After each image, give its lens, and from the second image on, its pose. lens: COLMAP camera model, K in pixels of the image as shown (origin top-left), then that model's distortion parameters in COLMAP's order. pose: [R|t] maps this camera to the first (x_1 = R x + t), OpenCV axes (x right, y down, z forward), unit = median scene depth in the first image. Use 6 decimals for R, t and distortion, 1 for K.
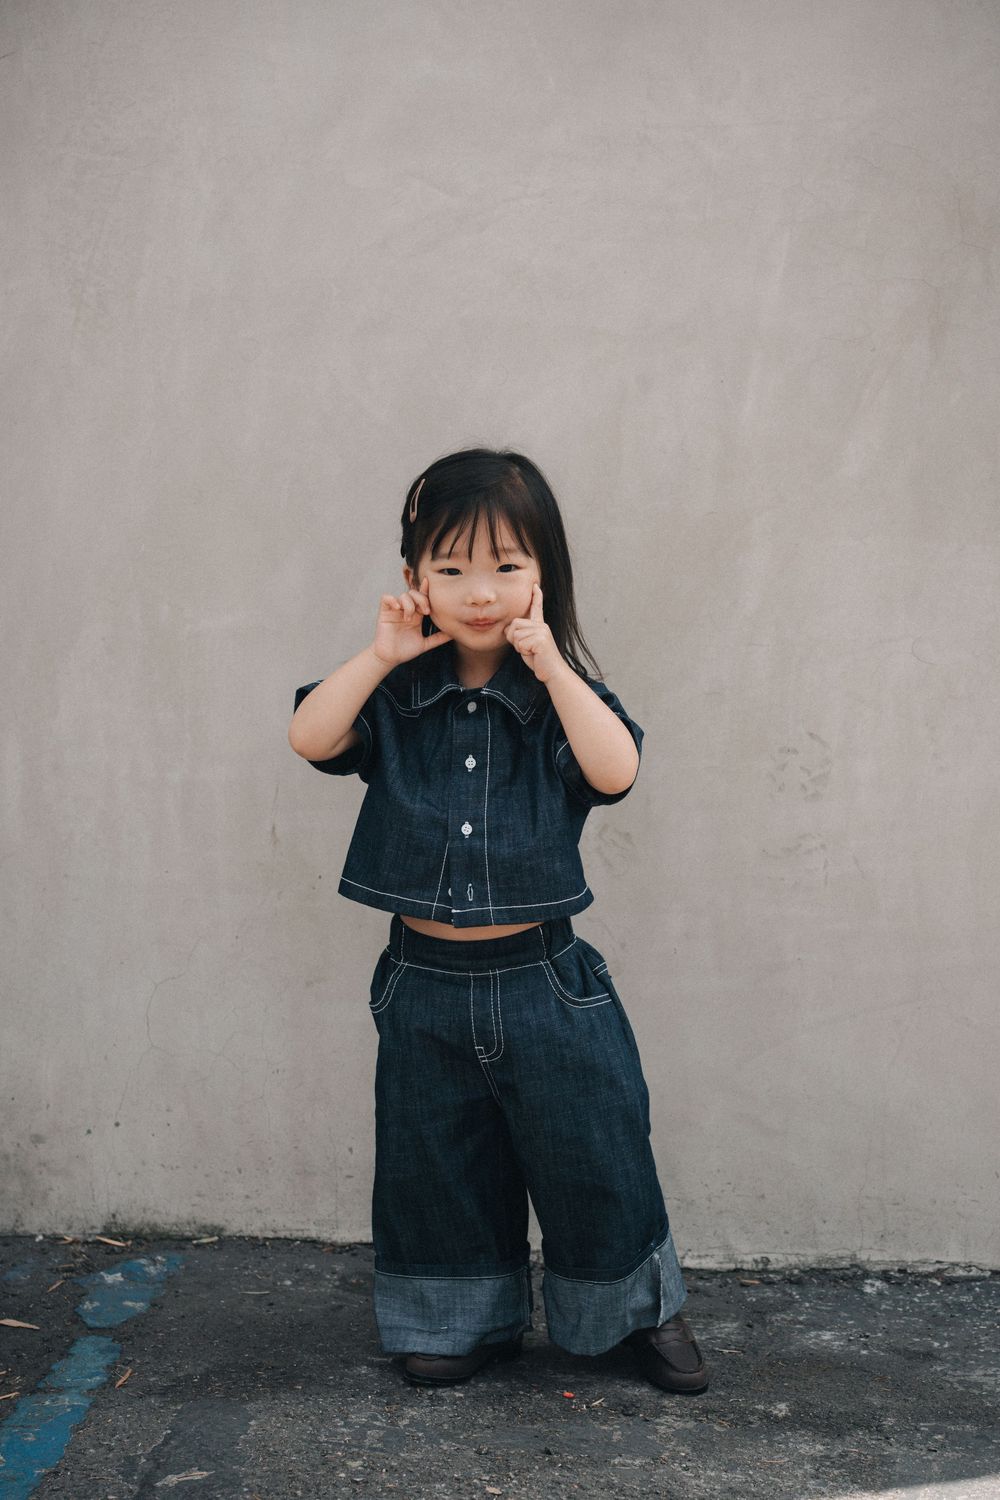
lens RADIAL K [[2345.7, 0, 468.7], [0, 2345.7, 752.2], [0, 0, 1]] dist [0.161031, -0.993881]
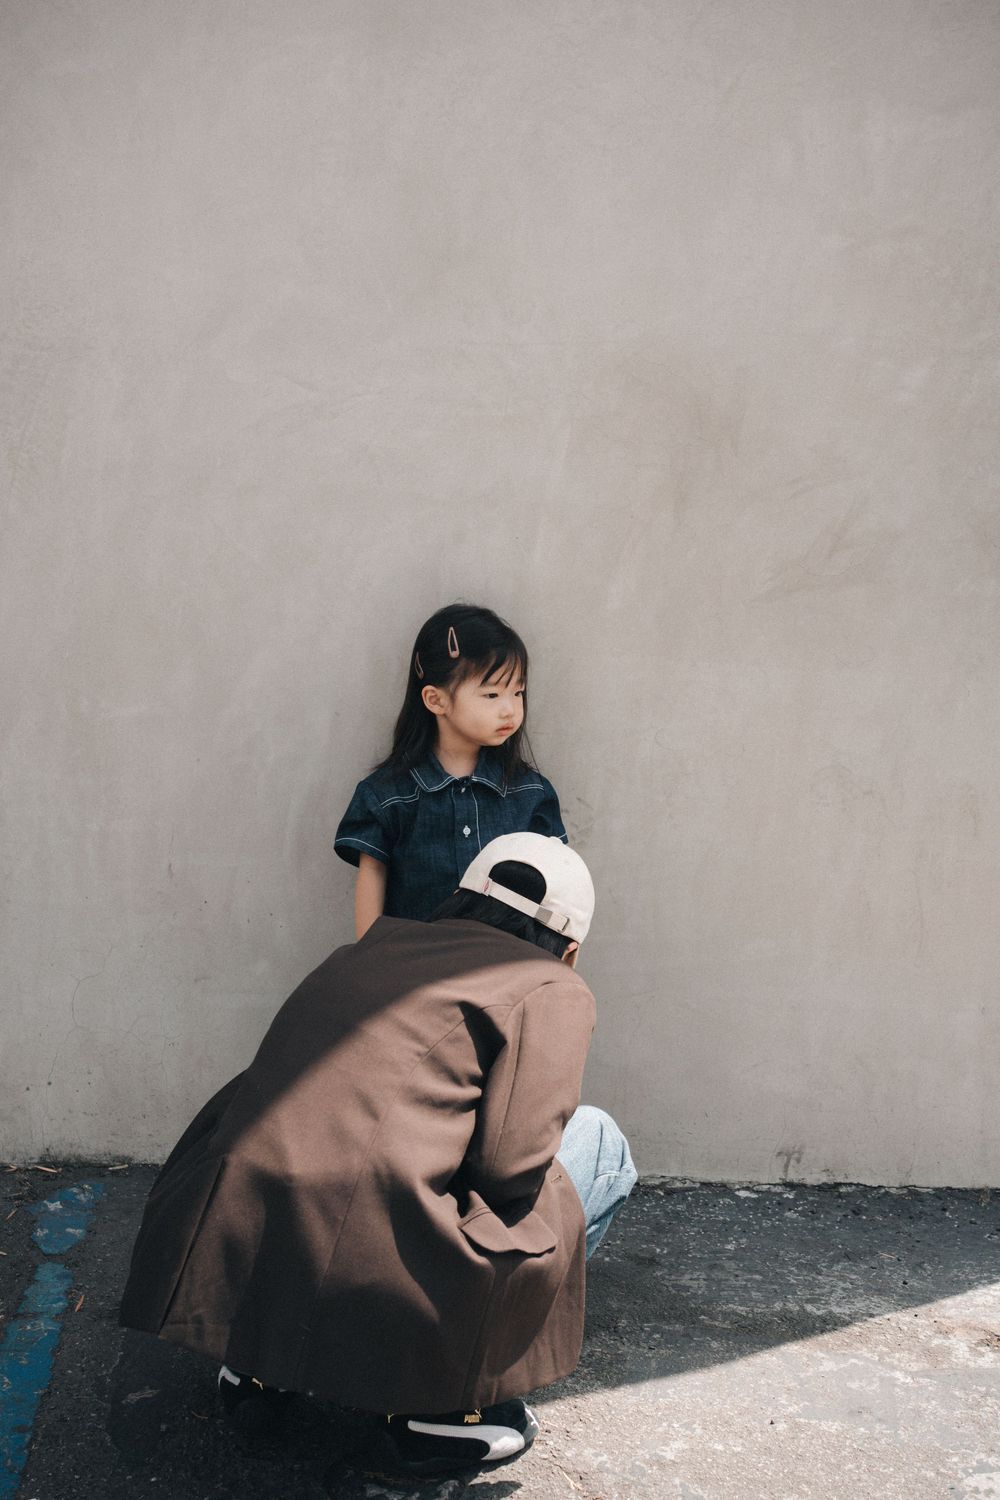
lens RADIAL K [[2345.7, 0, 468.7], [0, 2345.7, 752.2], [0, 0, 1]] dist [0.161031, -0.993881]
pose [[0.994957, -0.001144, 0.100299, -0.050468], [-0.014429, 0.987903, 0.154399, -0.241111], [-0.099262, -0.155067, 0.982904, -0.299411]]
